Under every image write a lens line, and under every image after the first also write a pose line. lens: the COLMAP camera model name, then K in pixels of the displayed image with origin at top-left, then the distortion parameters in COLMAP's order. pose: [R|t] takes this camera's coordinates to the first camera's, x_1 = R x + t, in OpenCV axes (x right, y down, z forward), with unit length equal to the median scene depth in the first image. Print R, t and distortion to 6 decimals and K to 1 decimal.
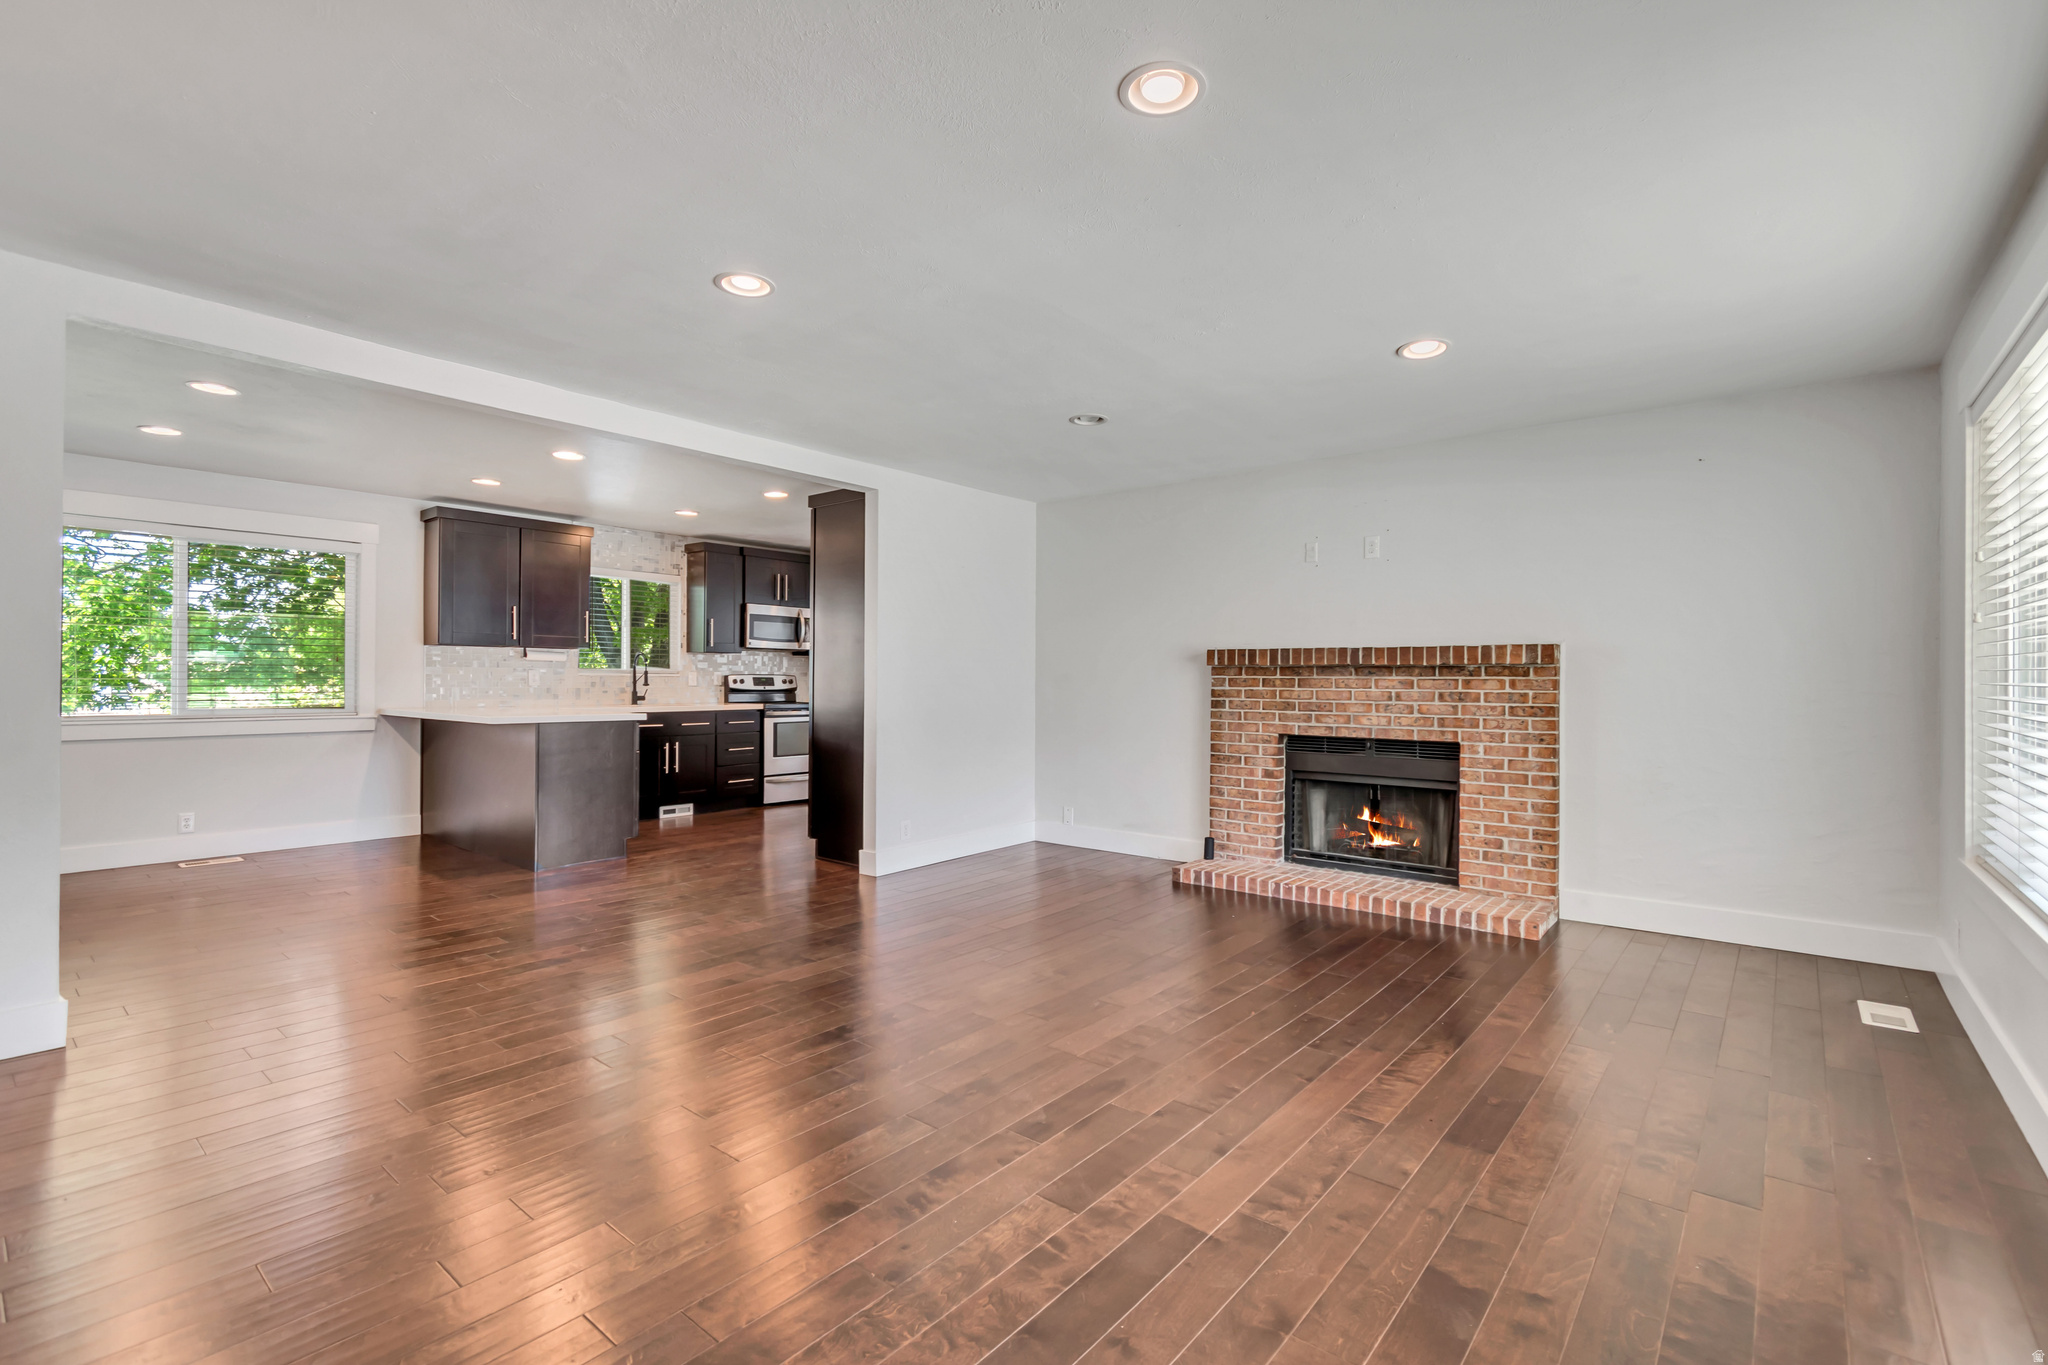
lens RADIAL K [[924.6, 0, 1027.1], [0, 924.6, 677.9], [0, 0, 1]] dist [0.002236, -0.000346]
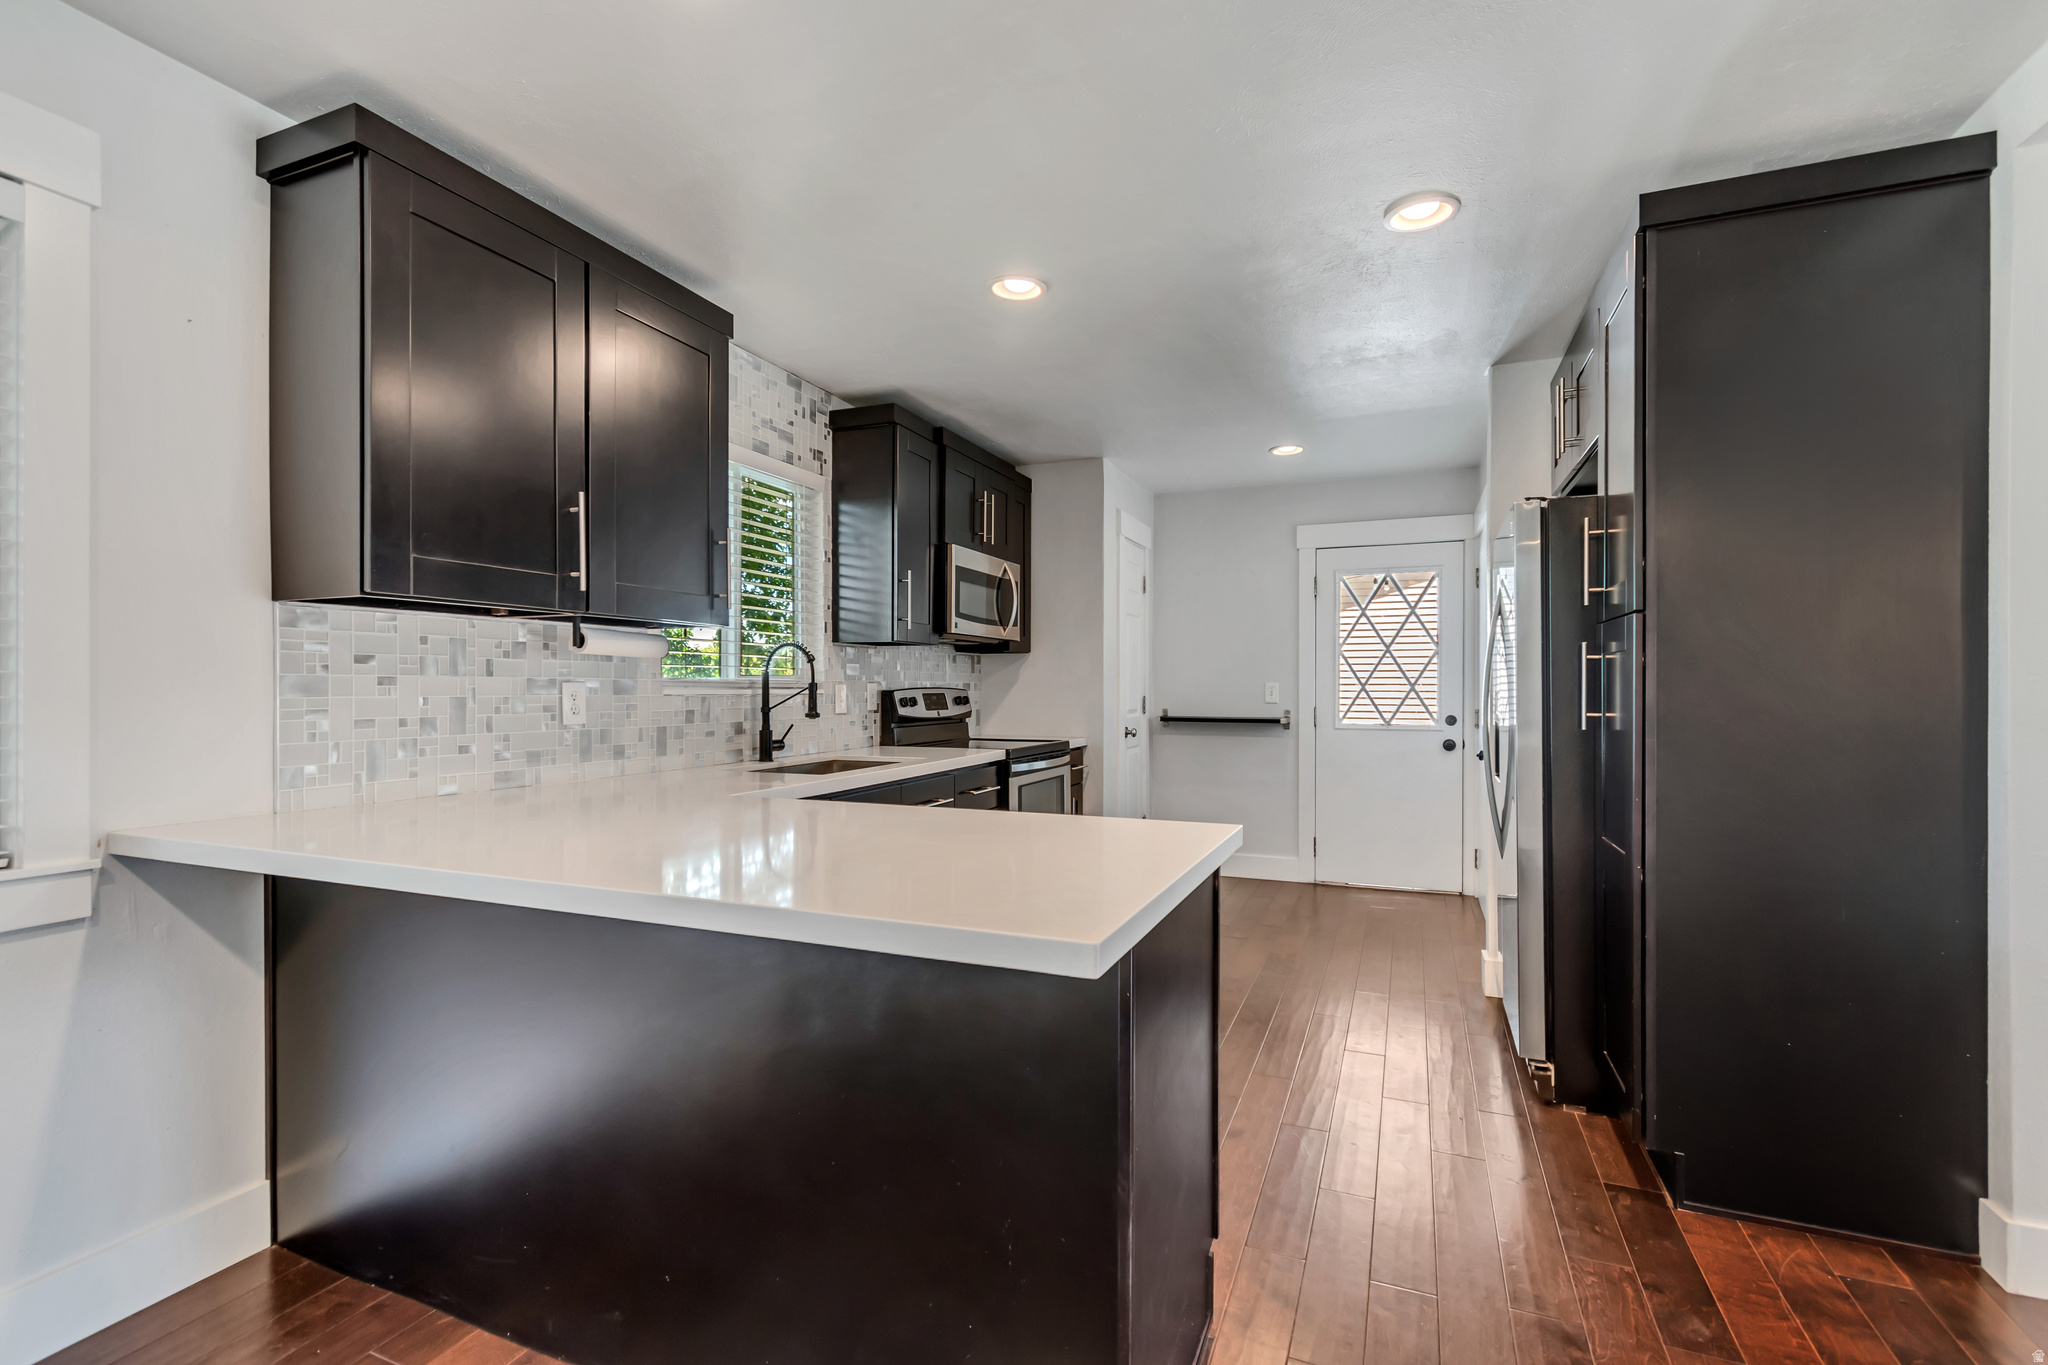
lens RADIAL K [[924.6, 0, 1024.0], [0, 924.6, 689.9], [0, 0, 1]] dist [0.002236, -0.000346]
pose [[0.959452, -0.004590, 0.281834, -0.407407], [0.001329, 0.999930, 0.011758, -0.008860], [-0.281868, -0.010907, 0.959391, 0.522795]]
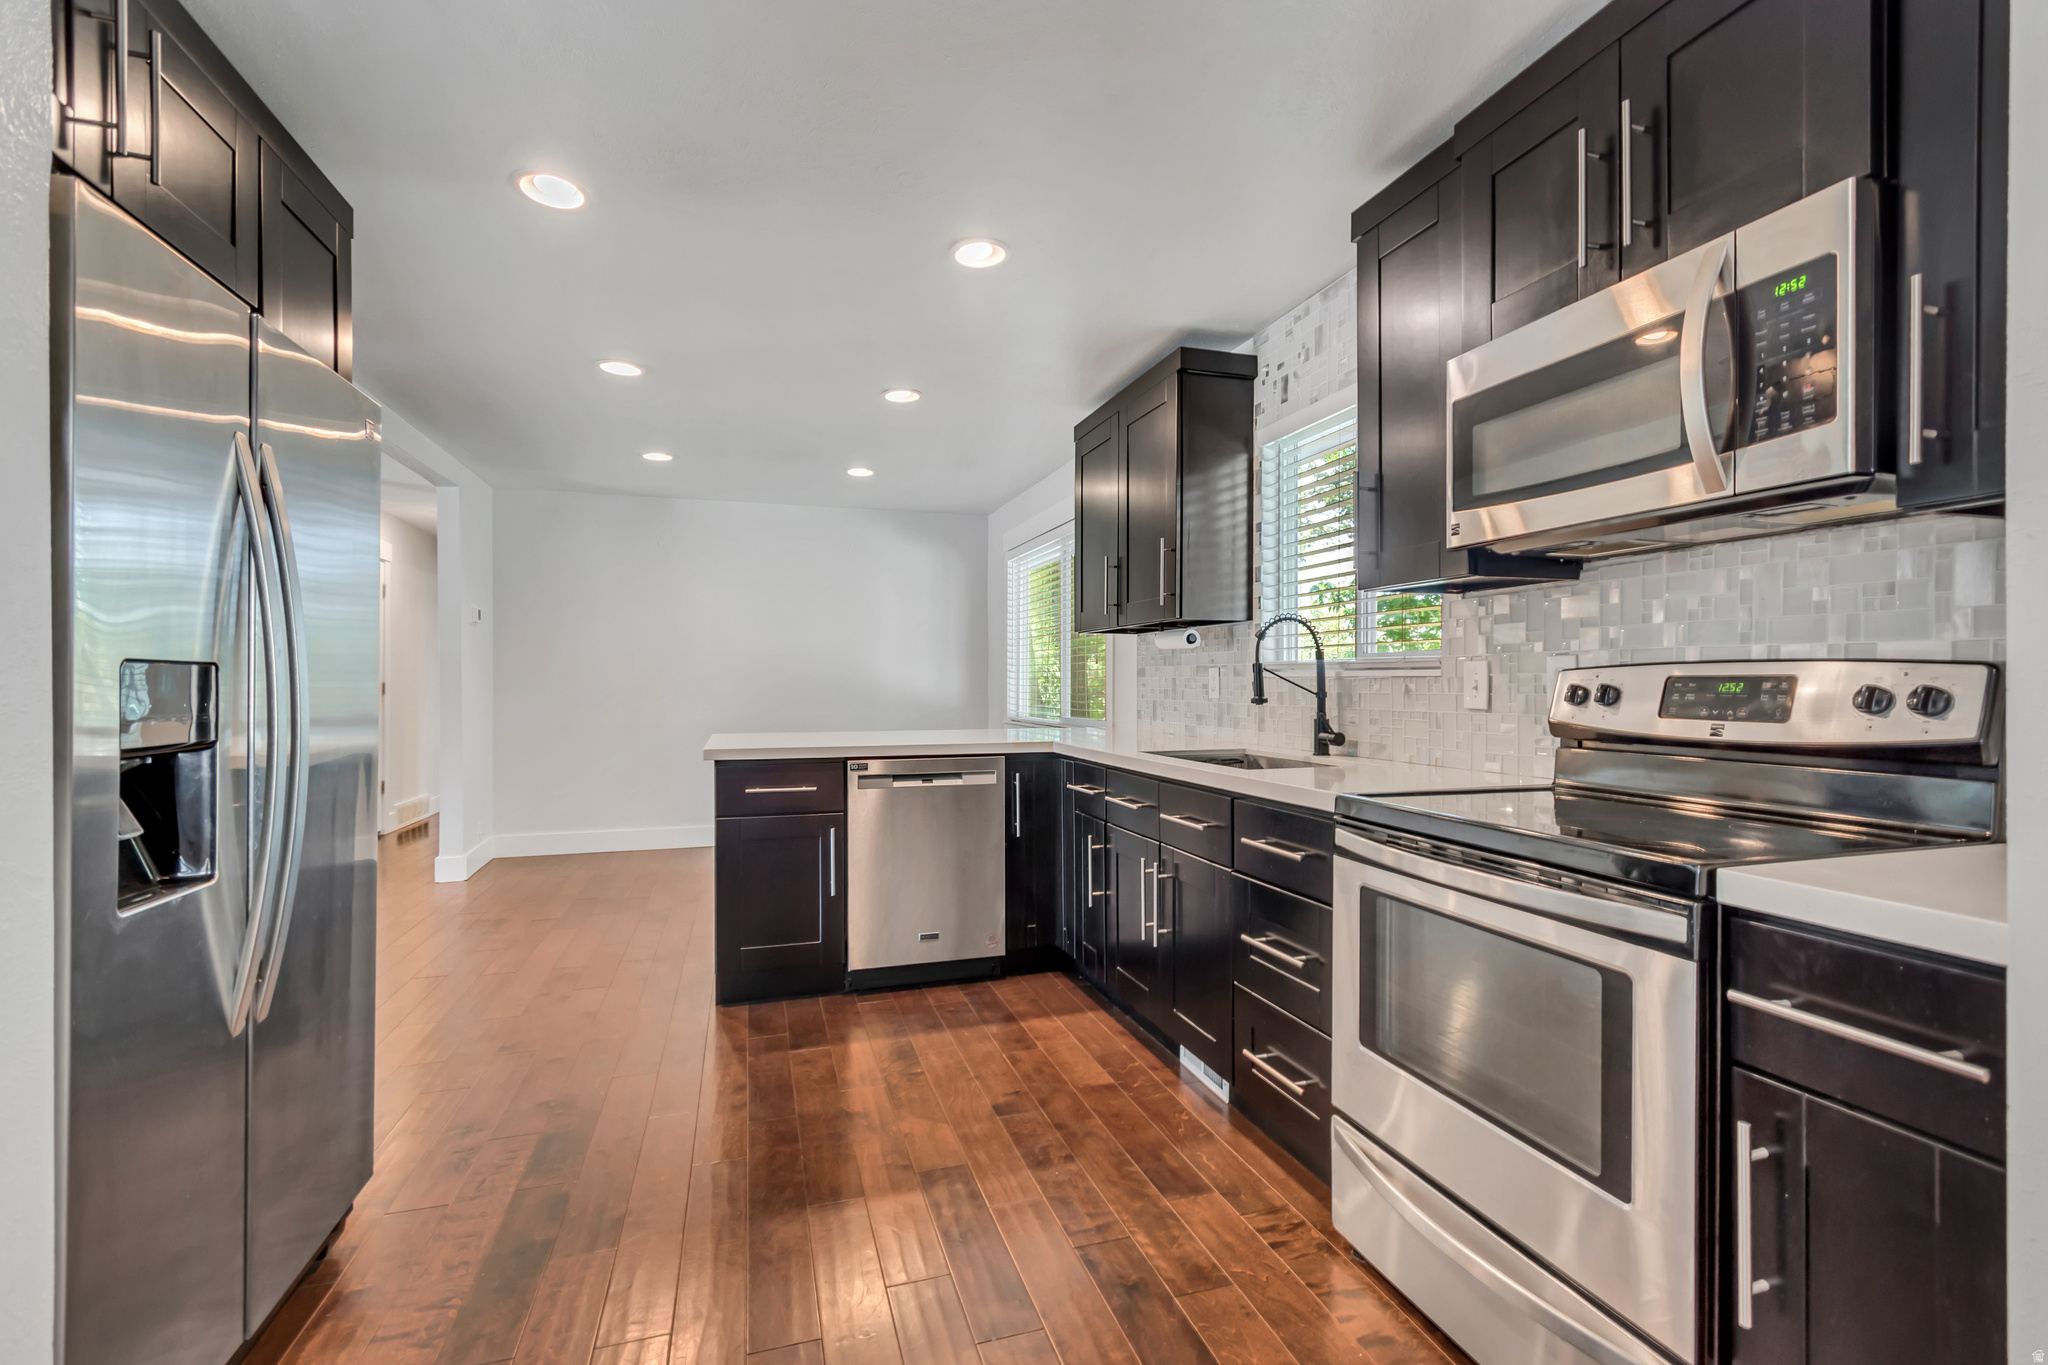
lens RADIAL K [[924.6, 0, 1022.1], [0, 924.6, 682.7], [0, 0, 1]] dist [0.002236, -0.000346]
pose [[-0.558131, -0.001407, -0.829752, -0.047478], [0.004905, 0.999975, -0.004995, 0.001276], [0.829738, -0.006858, -0.558110, 1.048704]]
